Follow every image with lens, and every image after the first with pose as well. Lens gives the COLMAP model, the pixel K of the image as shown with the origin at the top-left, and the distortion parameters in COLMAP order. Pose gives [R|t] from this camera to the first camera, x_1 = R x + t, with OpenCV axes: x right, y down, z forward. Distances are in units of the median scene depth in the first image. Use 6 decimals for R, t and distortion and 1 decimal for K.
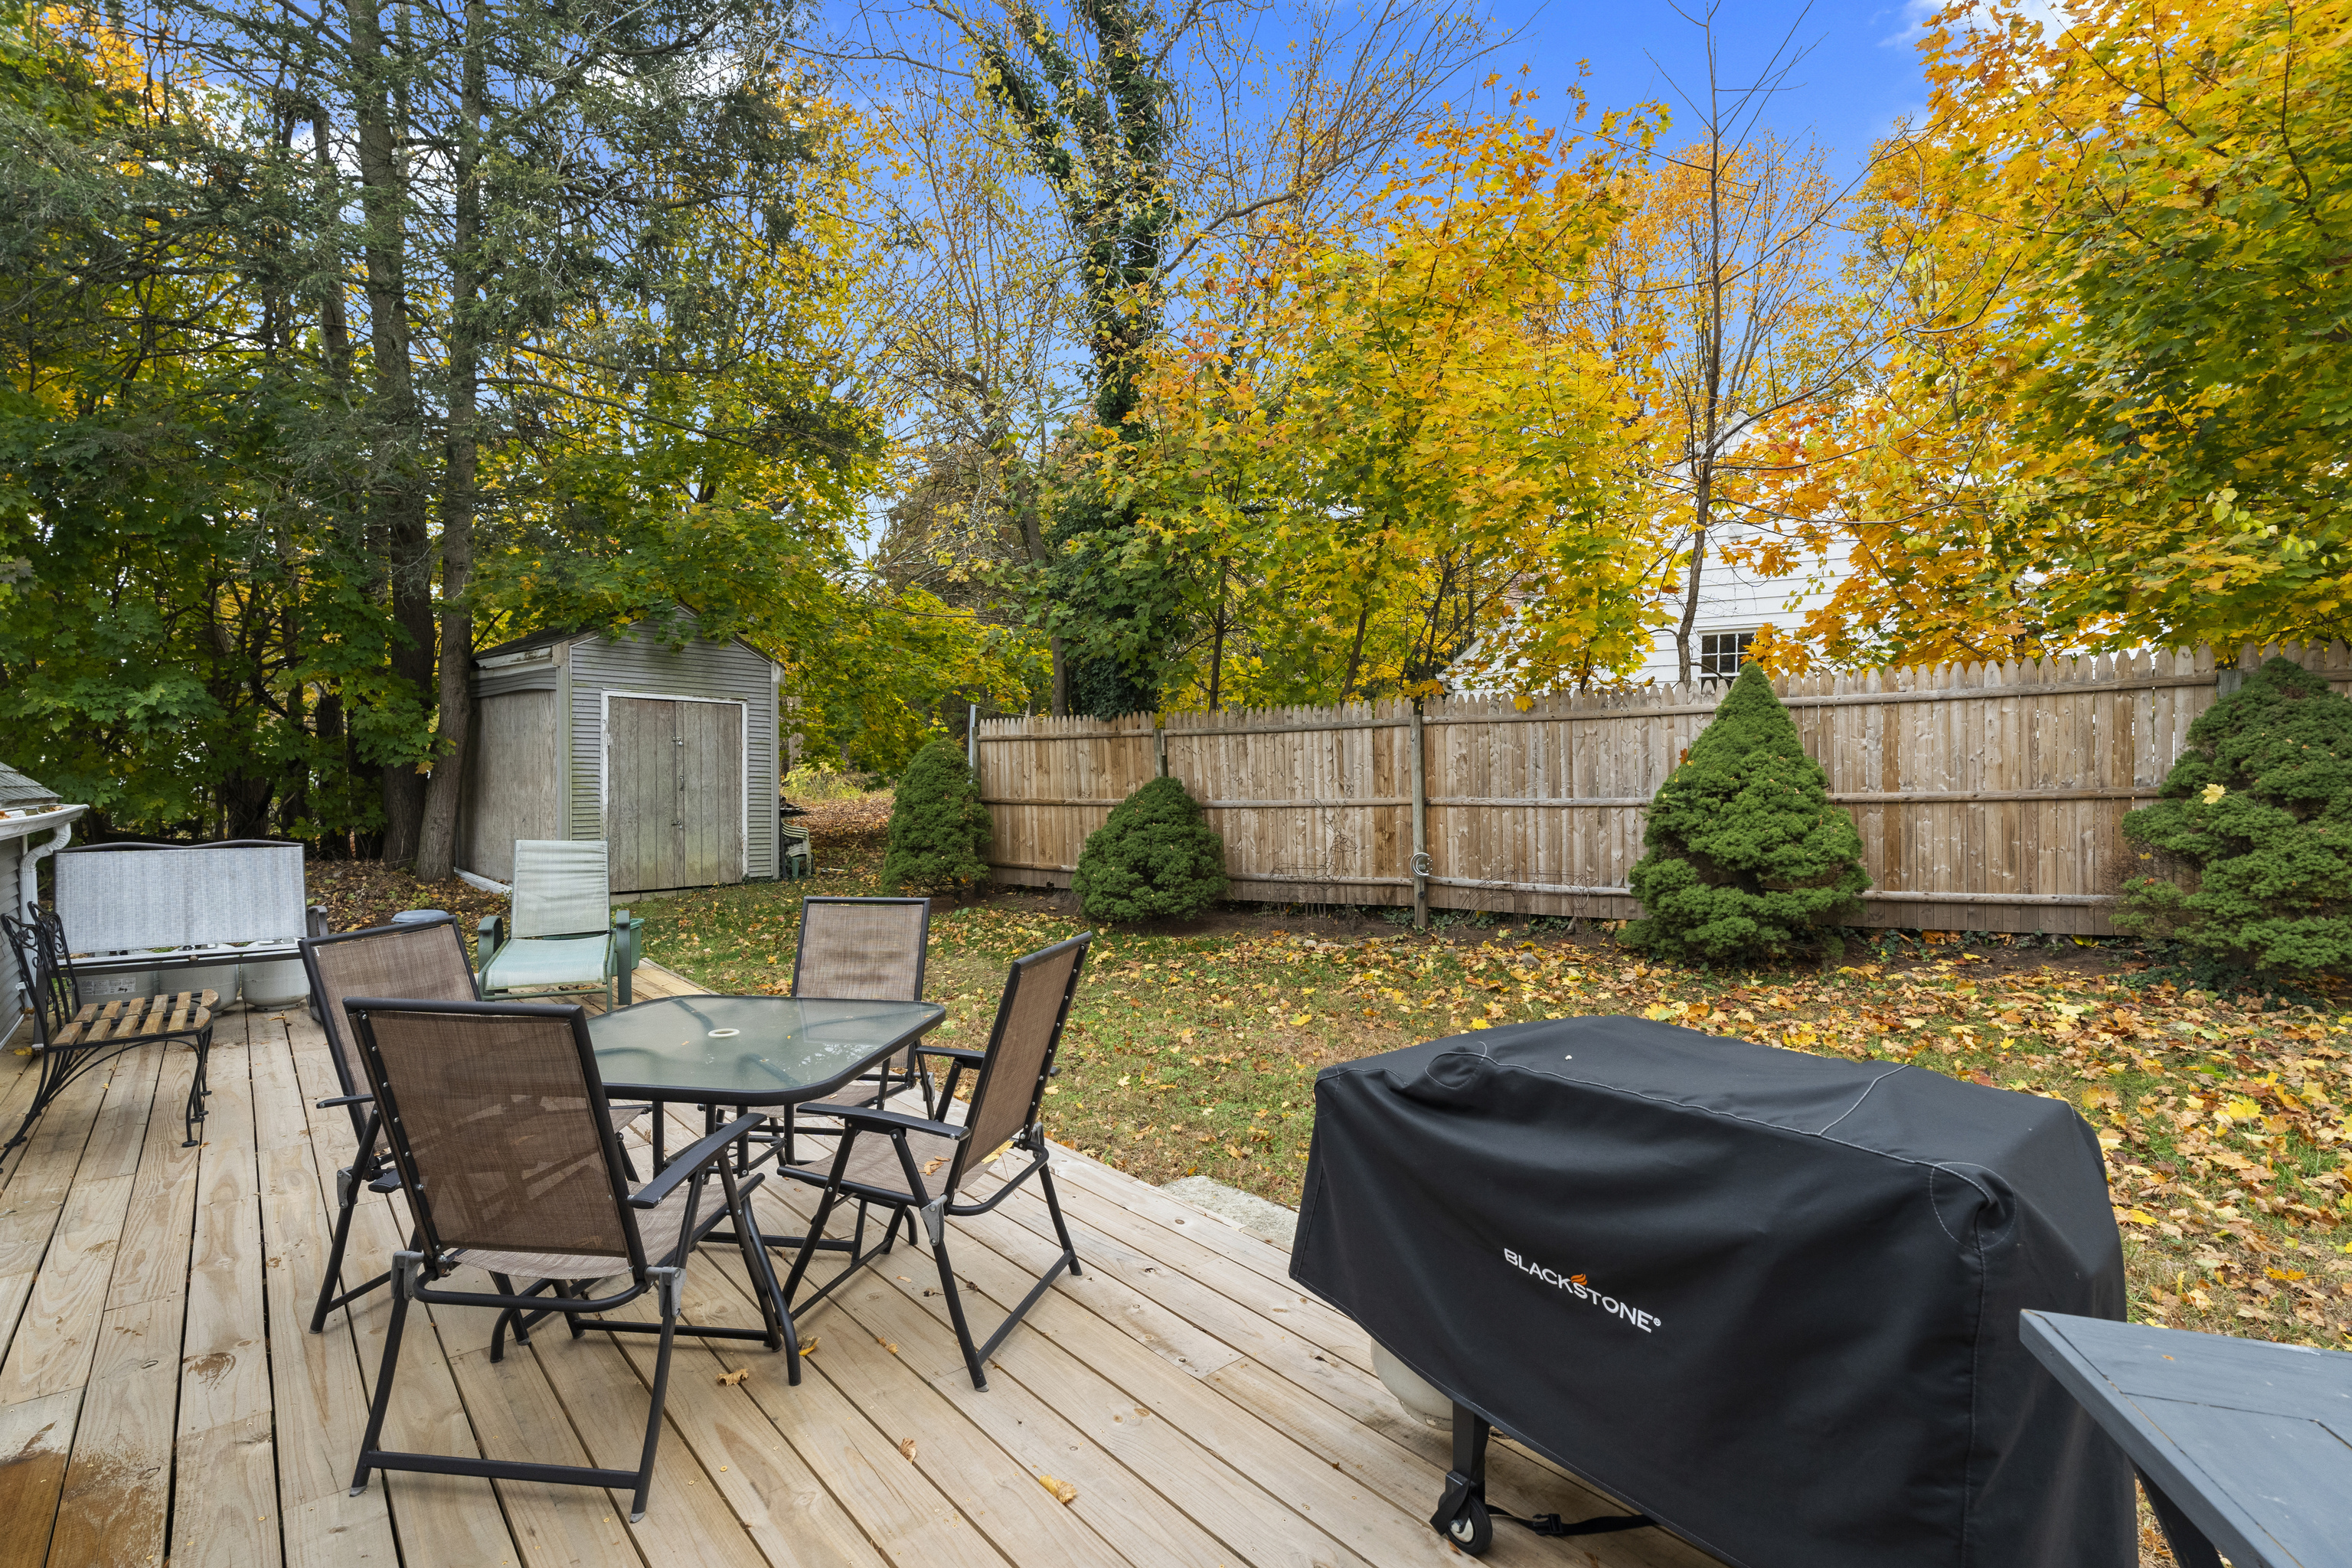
lens RADIAL K [[1072.7, 0, 1169.3], [0, 1072.7, 807.8], [0, 0, 1]] dist [0.000762, 0.000488]
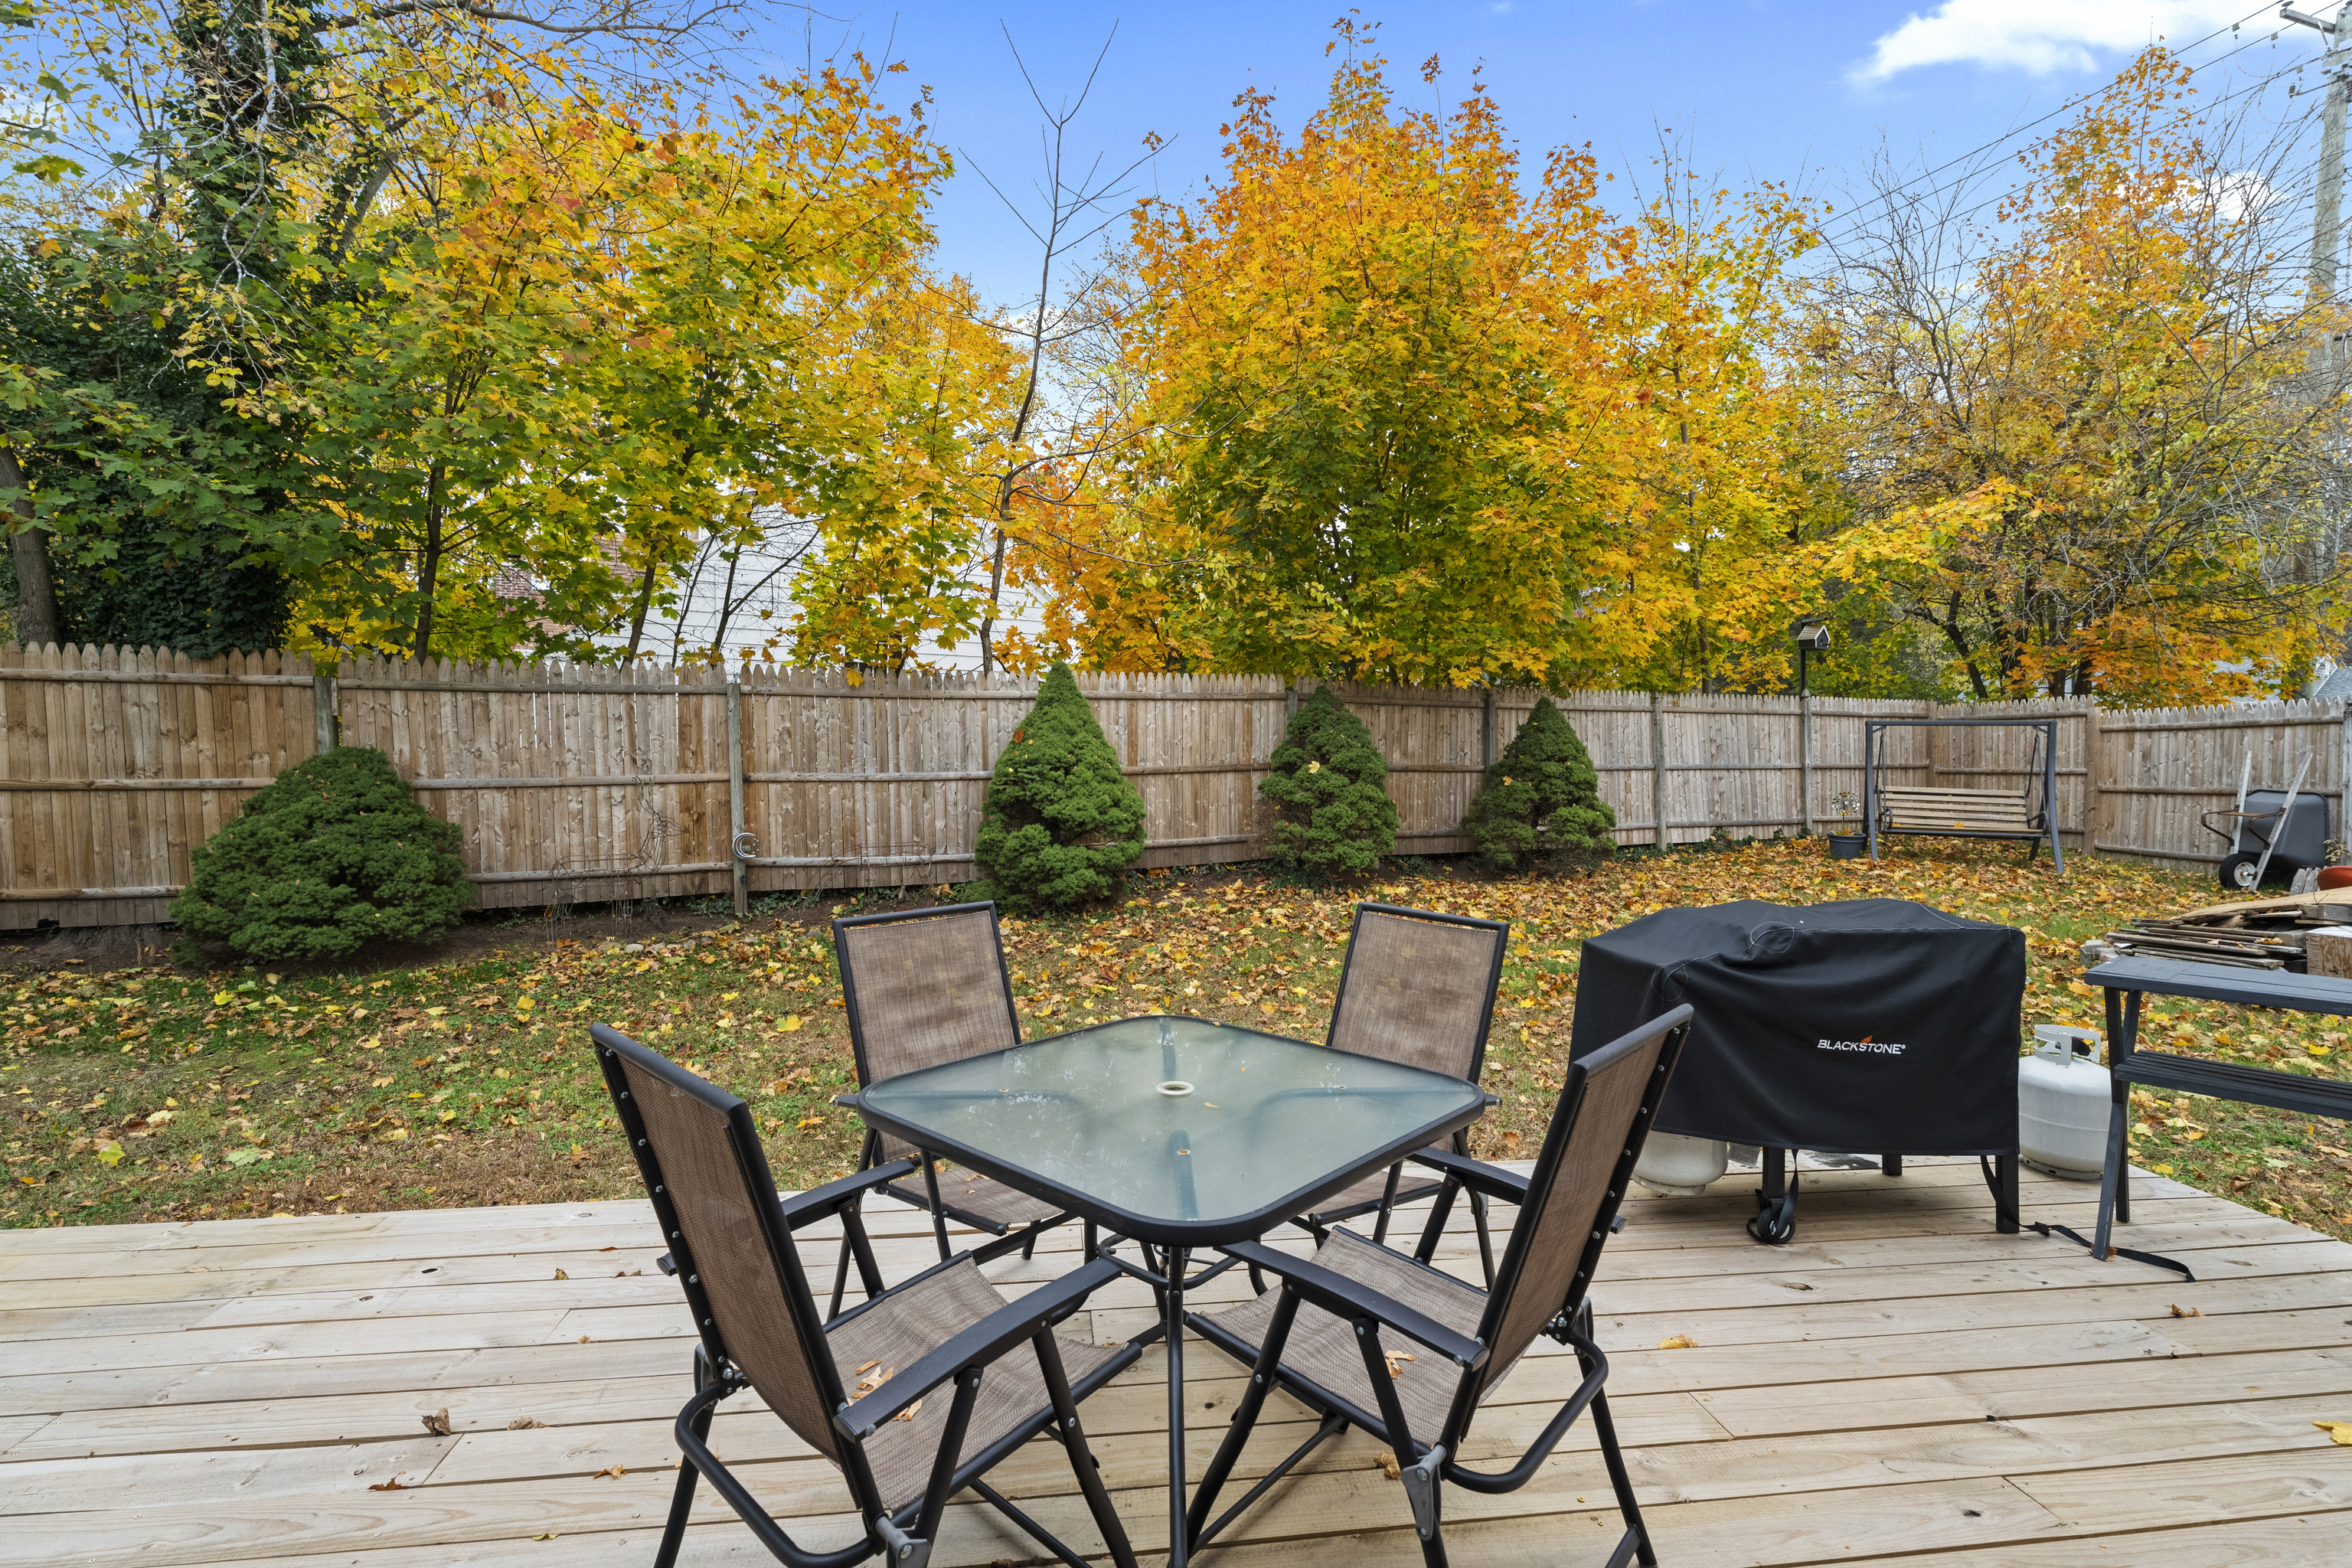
lens RADIAL K [[1072.7, 0, 1172.9], [0, 1072.7, 766.1], [0, 0, 1]] dist [0.000762, 0.000488]
pose [[0.556576, -0.001691, 0.830795, -0.338923], [0.014106, 0.999873, -0.007414, -0.003809], [-0.830677, 0.015845, 0.556529, 0.186019]]
